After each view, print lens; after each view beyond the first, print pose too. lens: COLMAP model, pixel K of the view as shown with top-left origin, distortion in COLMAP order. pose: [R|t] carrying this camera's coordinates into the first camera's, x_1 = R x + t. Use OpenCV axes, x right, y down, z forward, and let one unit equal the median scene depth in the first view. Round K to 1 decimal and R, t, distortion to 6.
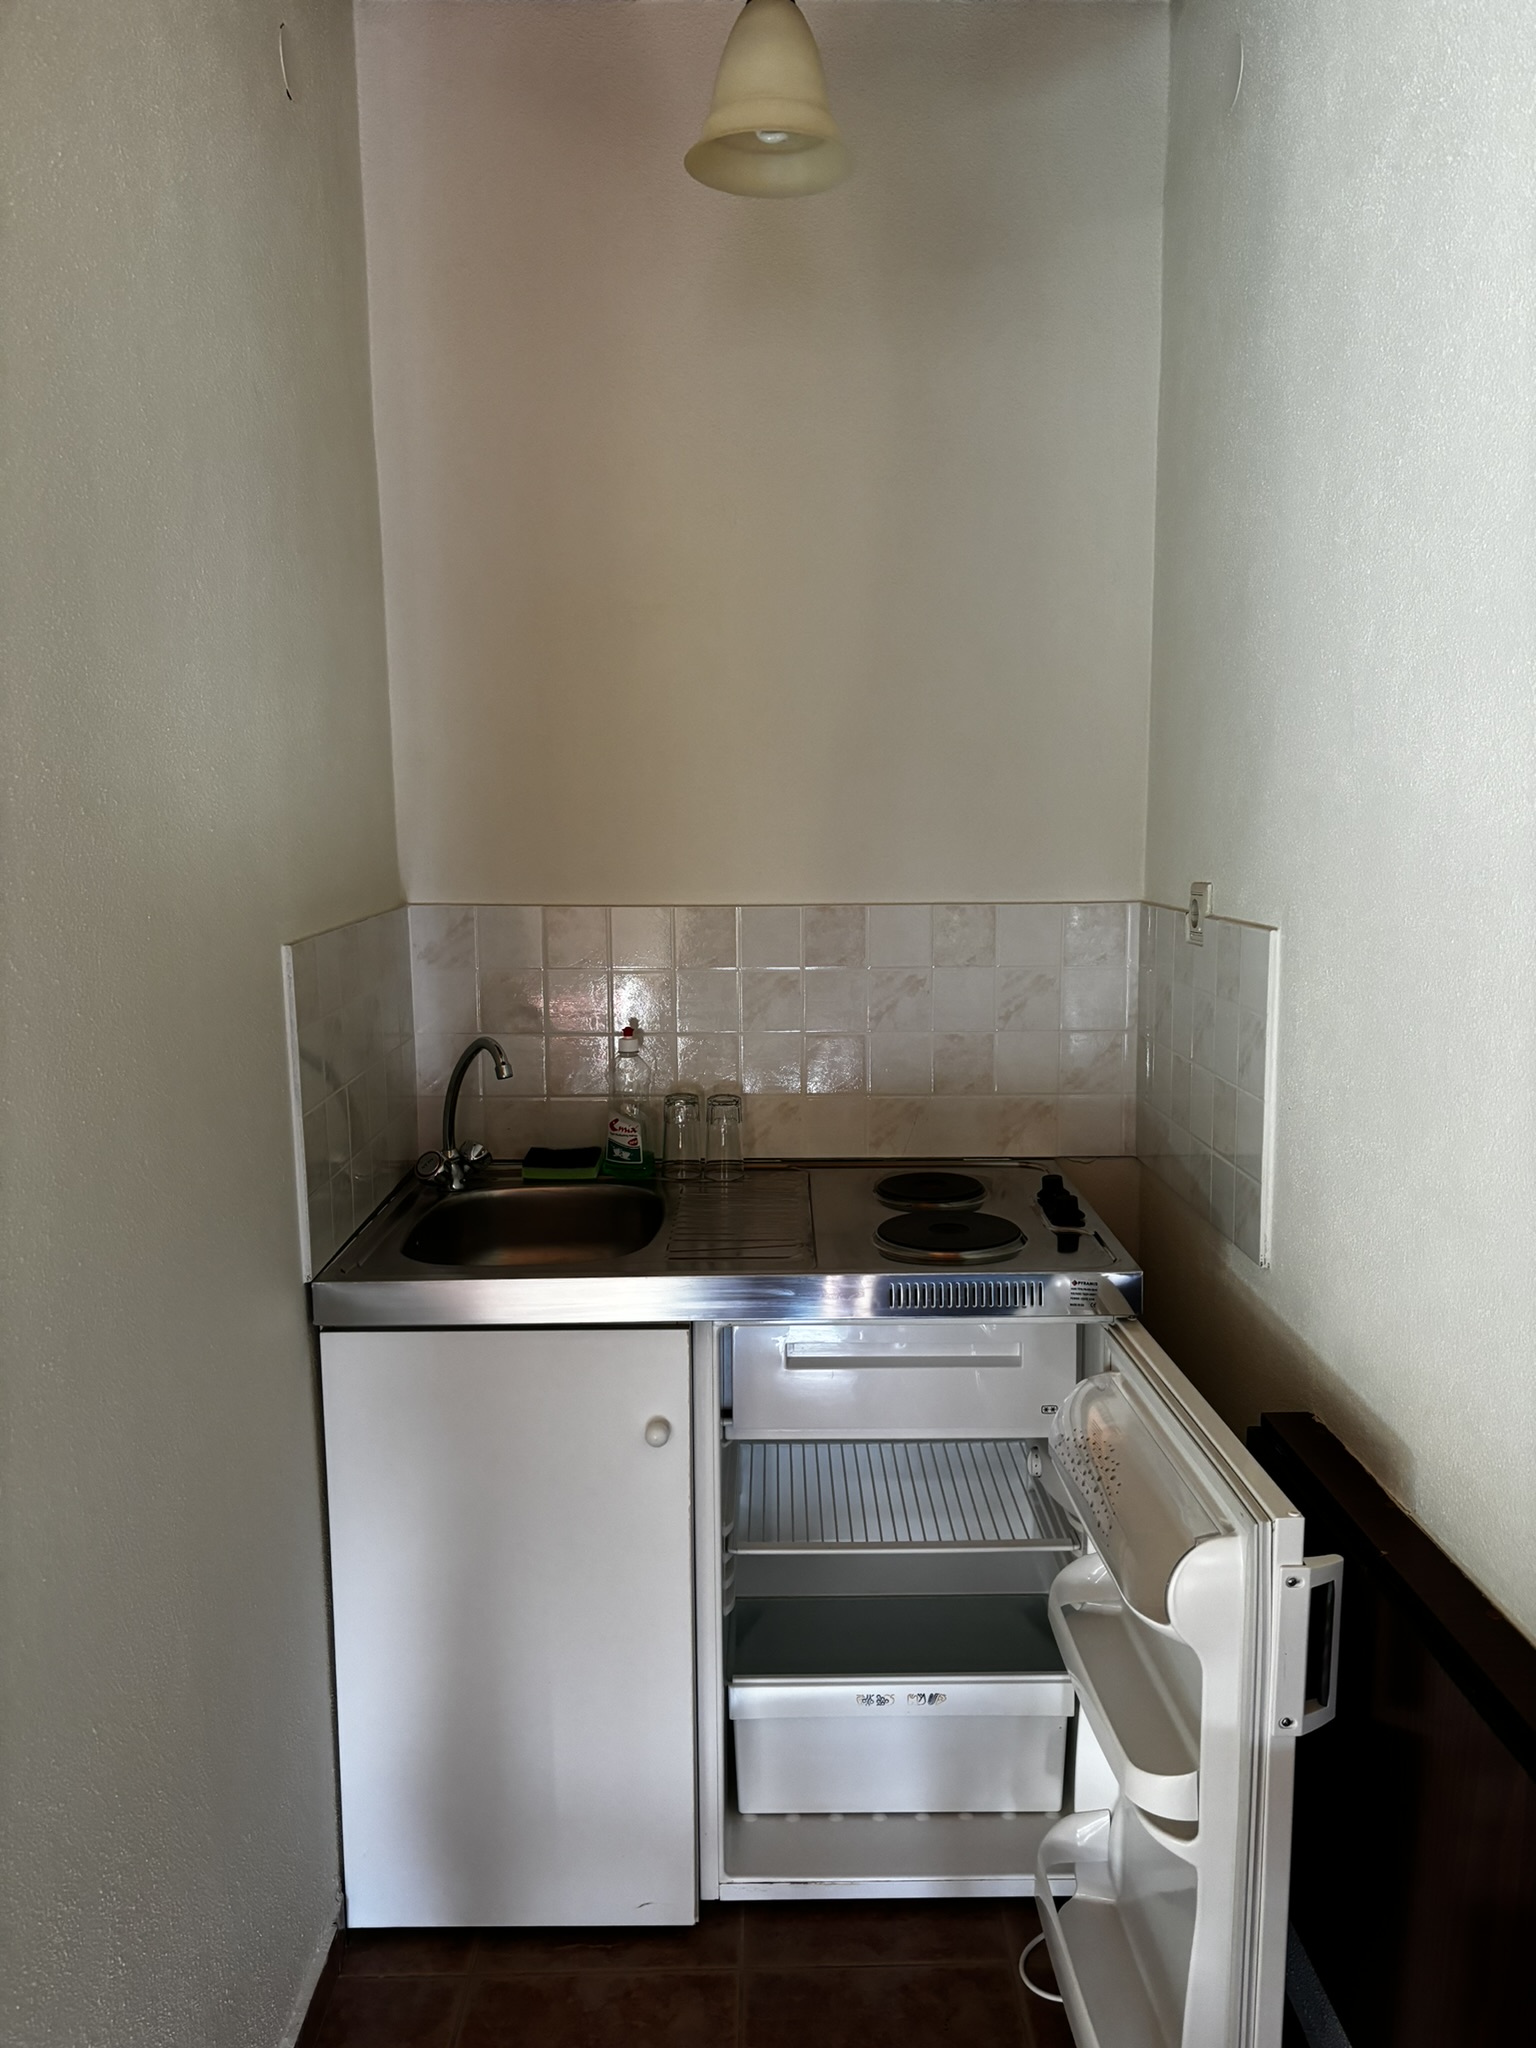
lens RADIAL K [[1549.1, 0, 767.2], [0, 1549.1, 1029.7], [0, 0, 1]] dist [0.030516, -0.021577]
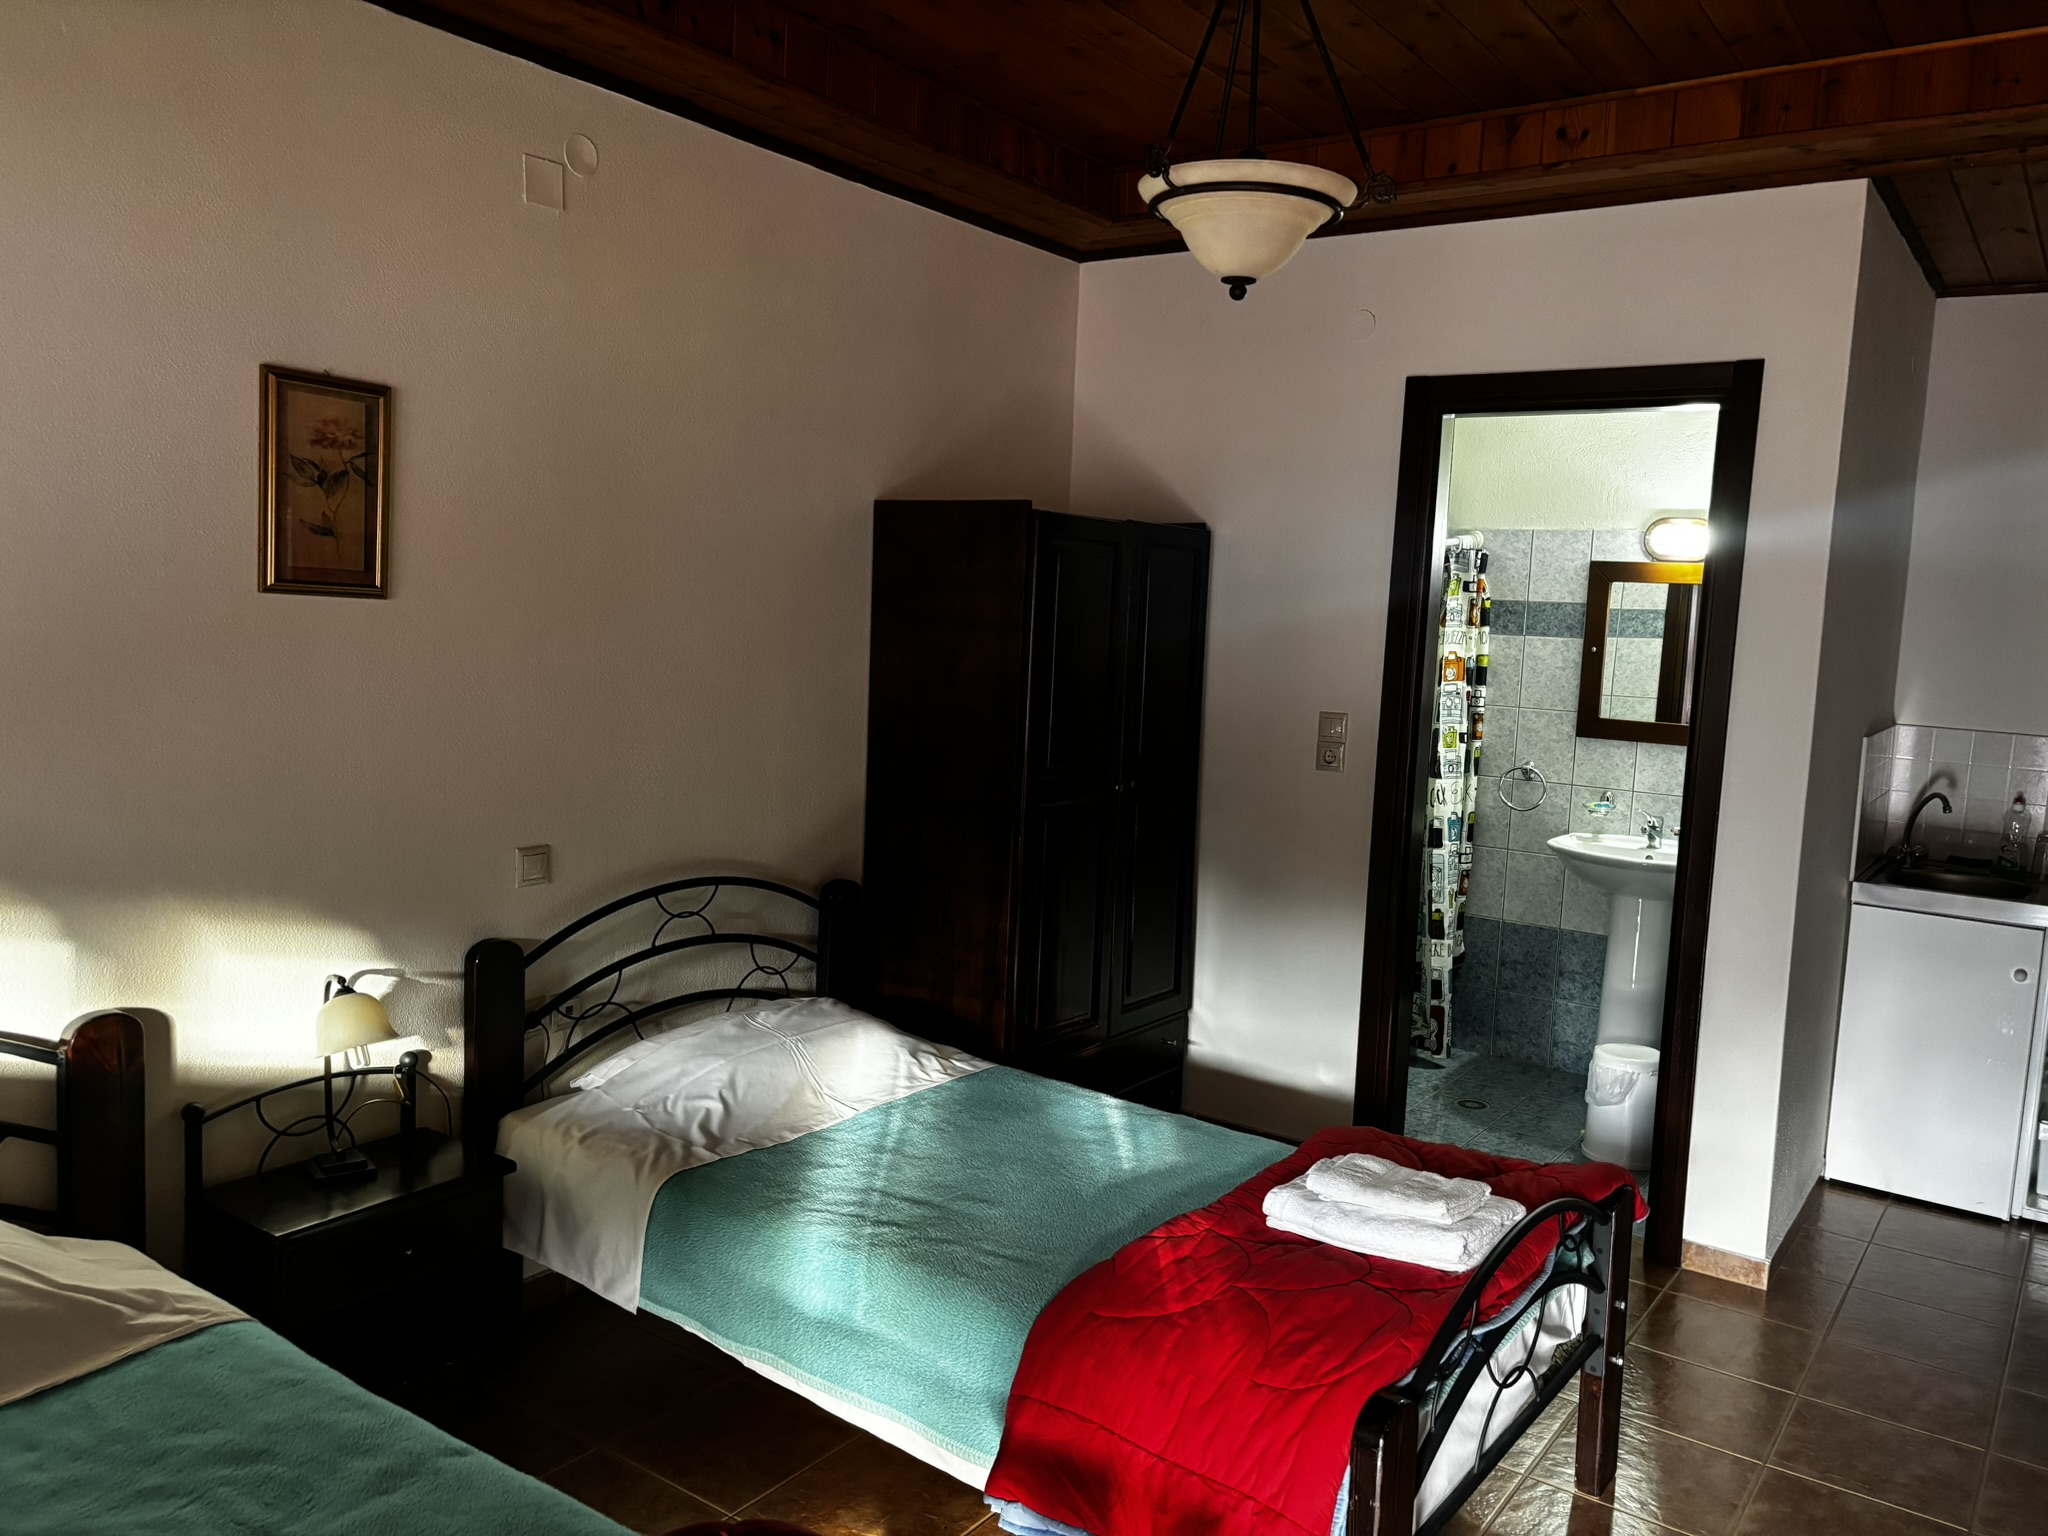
lens RADIAL K [[1549.1, 0, 1026.2], [0, 1549.1, 767.3], [0, 0, 1]] dist [0.030516, -0.021577]
pose [[0.810322, 0.112946, -0.574997, 0.023021], [-0.126689, 0.991809, 0.016282, 0.088835], [0.572126, 0.059652, 0.817994, -1.359087]]
